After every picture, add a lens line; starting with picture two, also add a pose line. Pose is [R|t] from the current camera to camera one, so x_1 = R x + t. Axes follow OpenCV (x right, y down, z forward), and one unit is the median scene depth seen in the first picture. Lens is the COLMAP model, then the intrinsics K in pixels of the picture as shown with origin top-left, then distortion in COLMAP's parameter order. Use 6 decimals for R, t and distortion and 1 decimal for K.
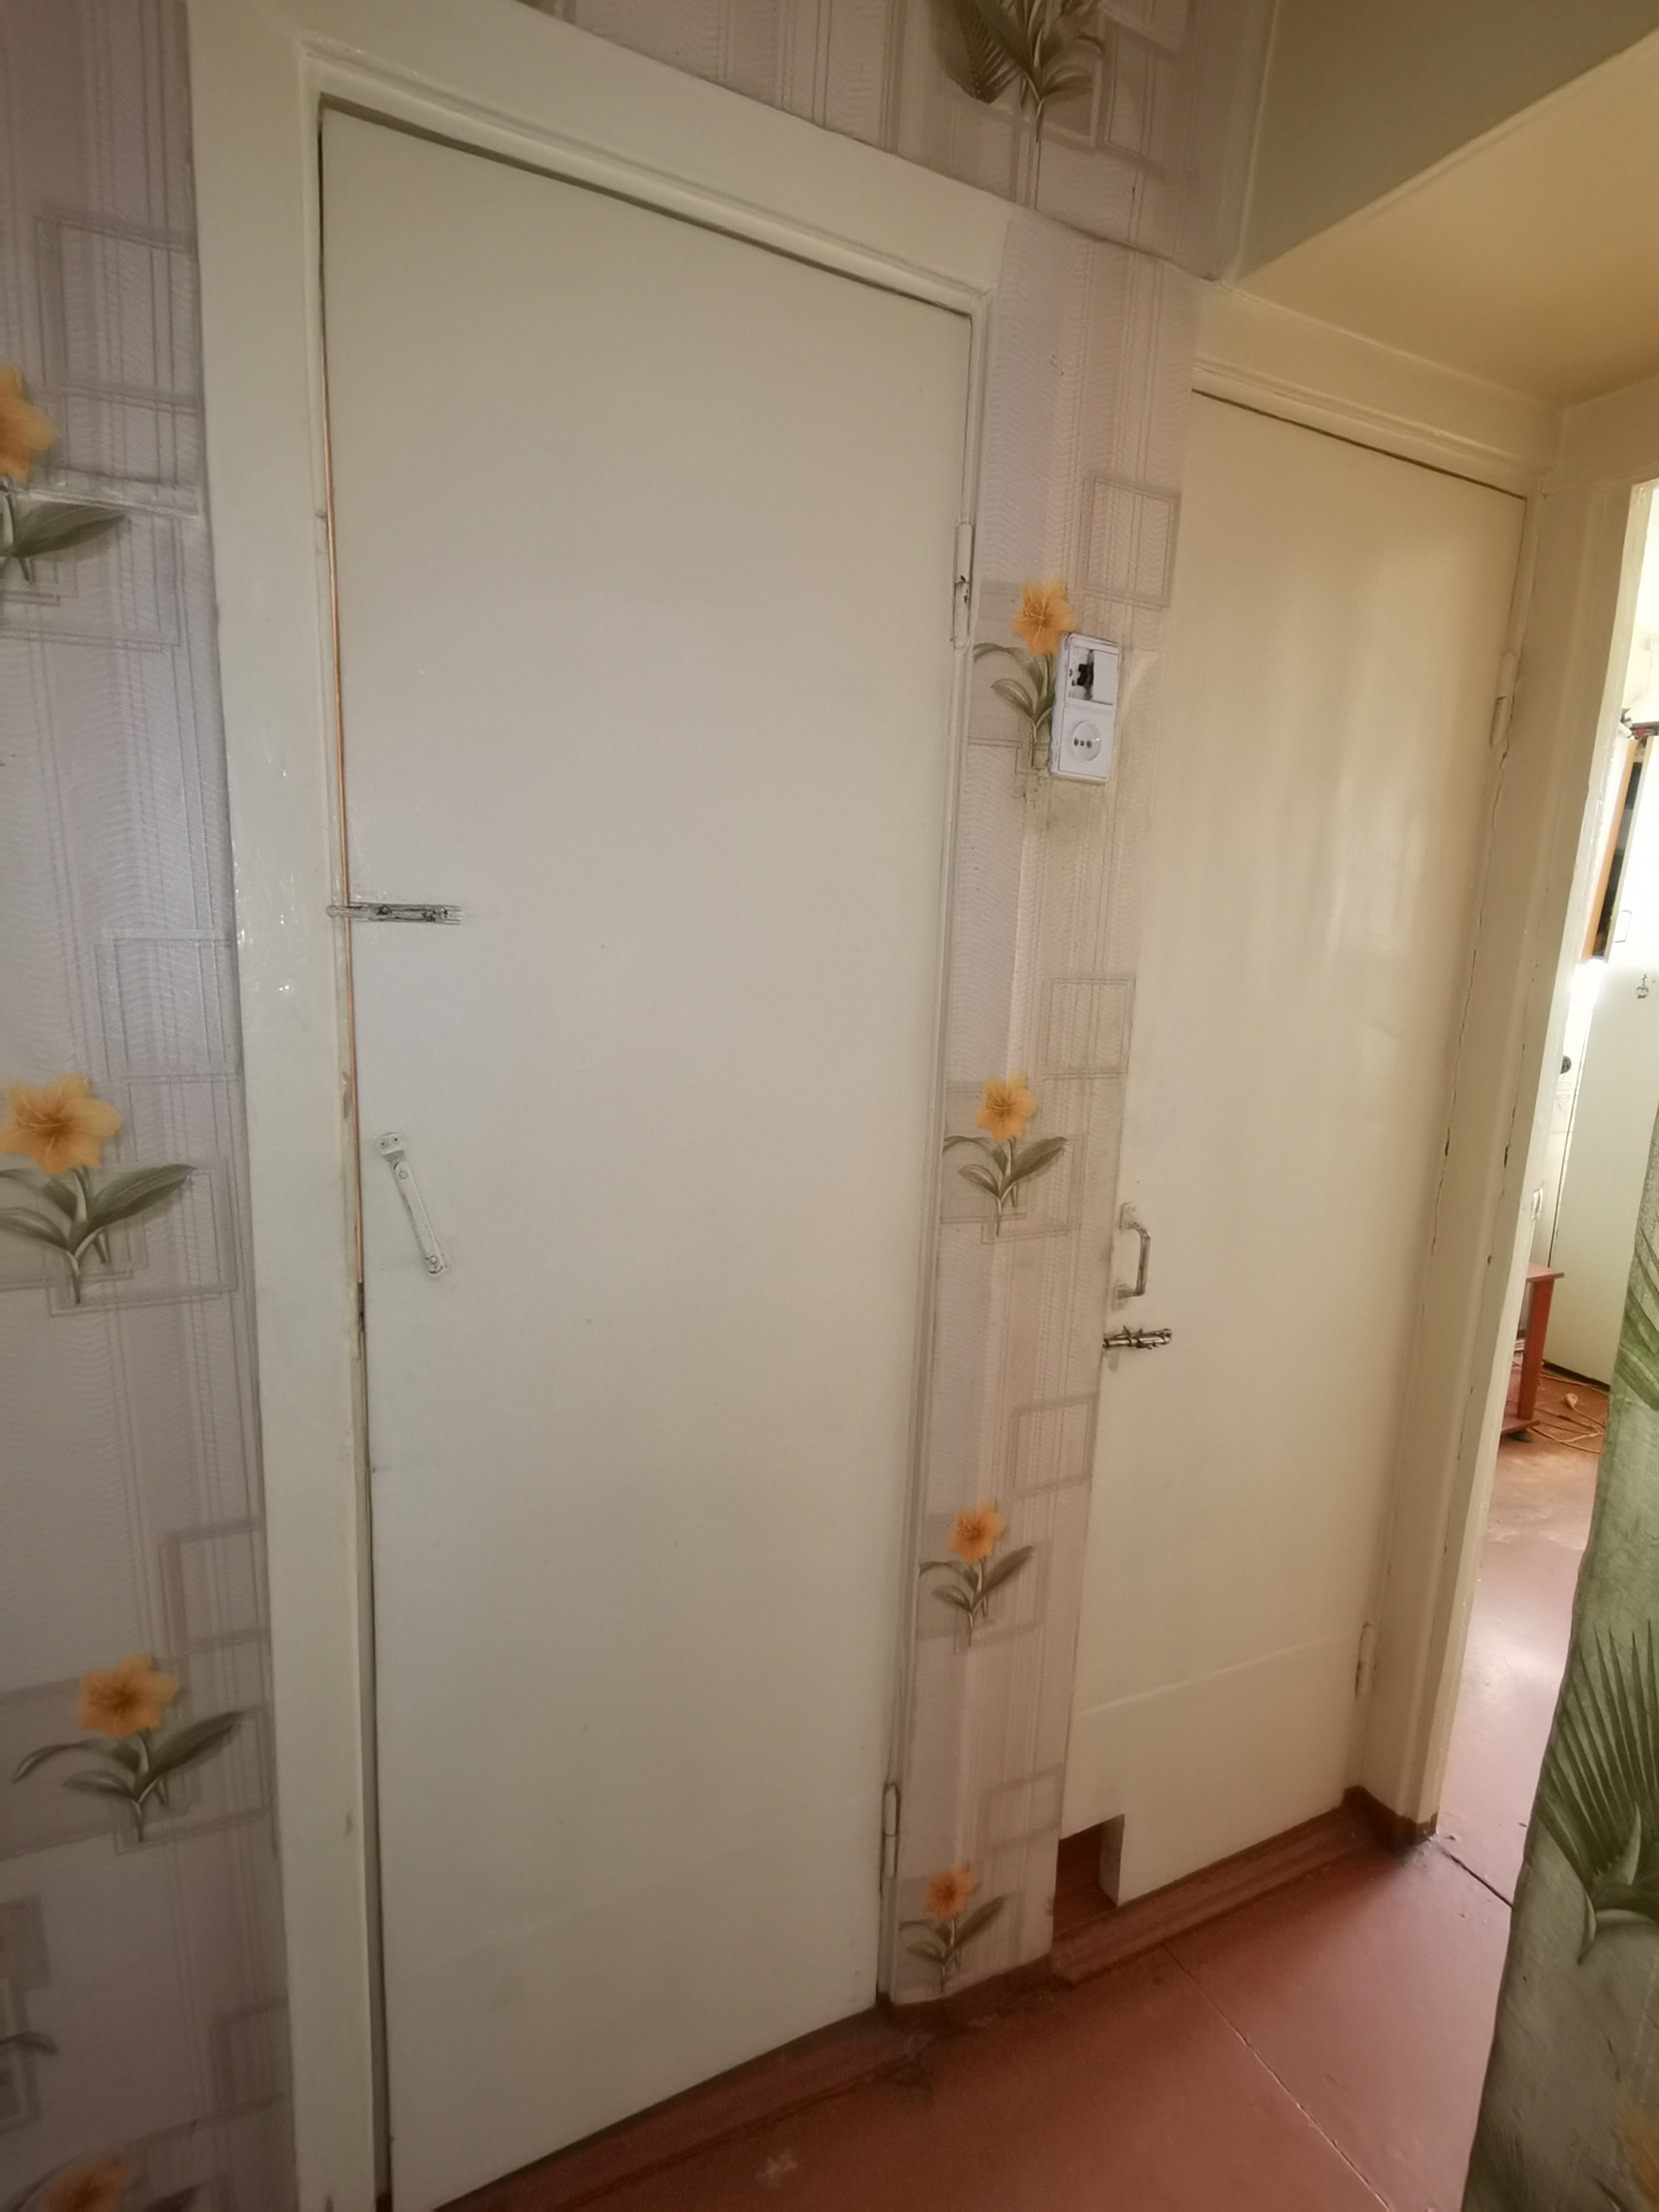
lens RADIAL K [[1100.3, 0, 821.9], [0, 1100.3, 1106.6], [0, 0, 1]] dist [0.037537, -0.026294]
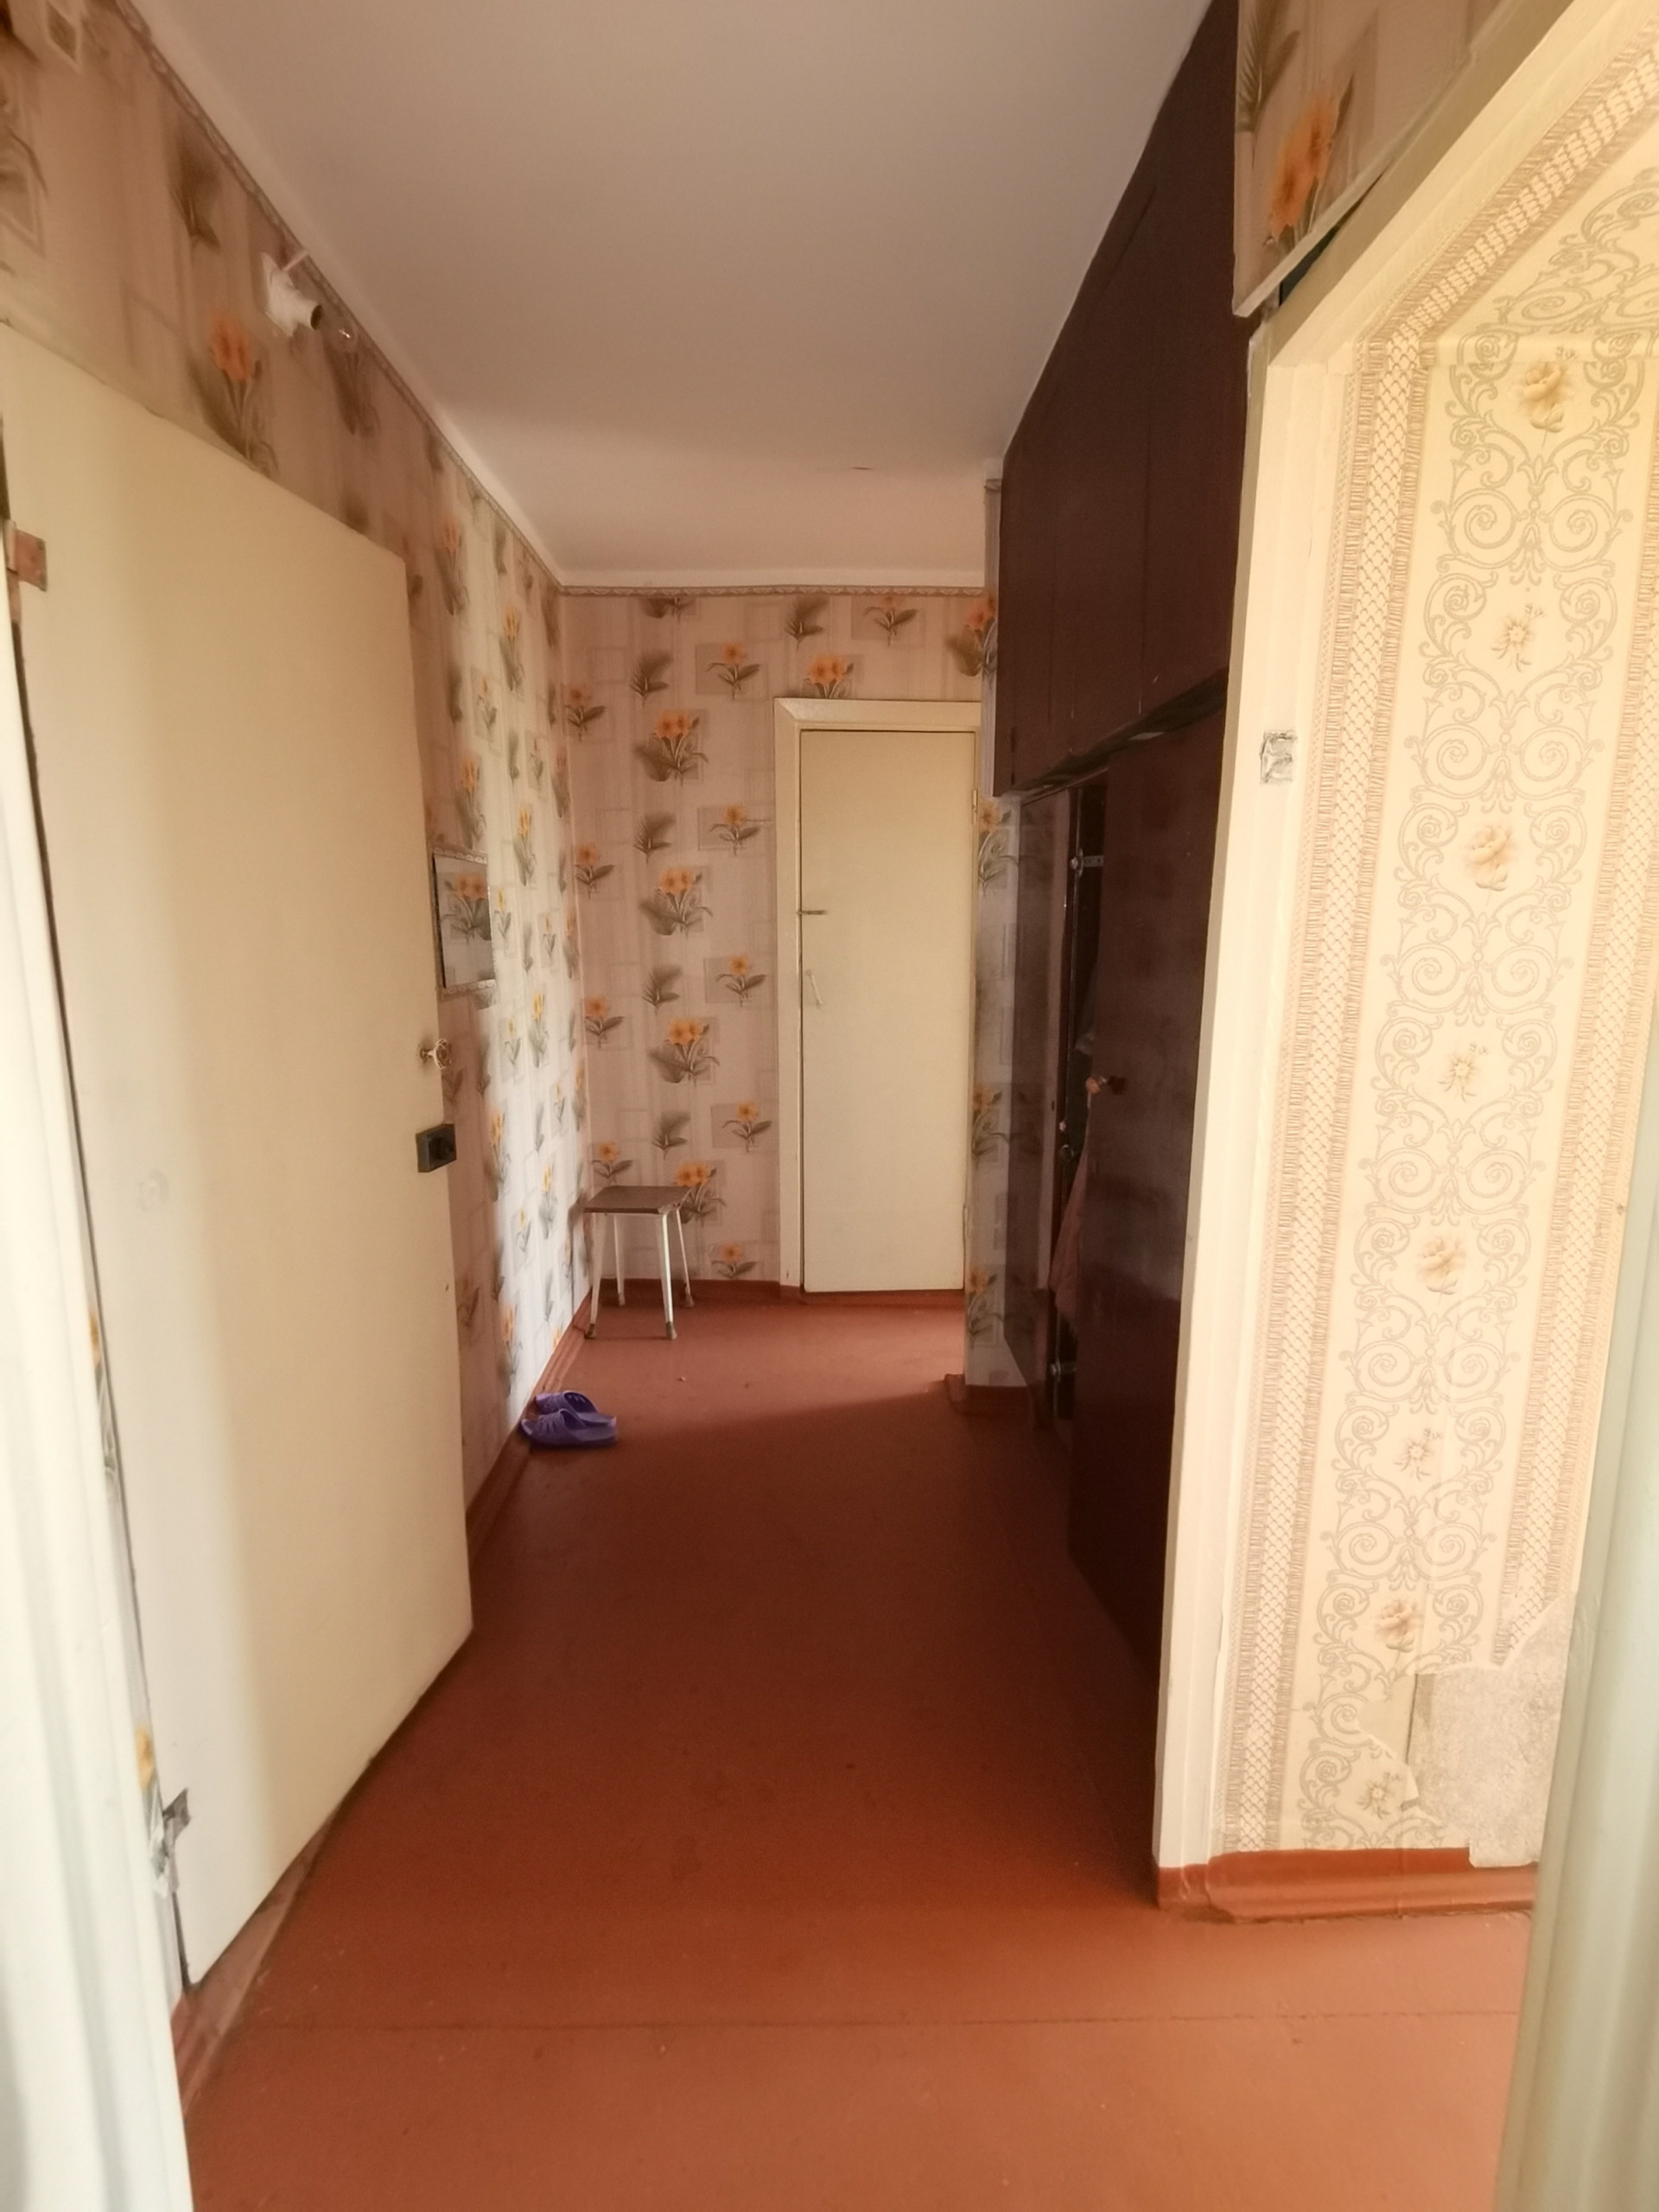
lens RADIAL K [[1106.4, 0, 818.2], [0, 1106.4, 1104.2], [0, 0, 1]] dist [0.026801, -0.016316]
pose [[0.909173, 0.029672, -0.415361, 1.131686], [-0.031666, 0.999496, 0.002088, 0.436060], [0.415213, 0.011255, 0.909654, -2.252637]]
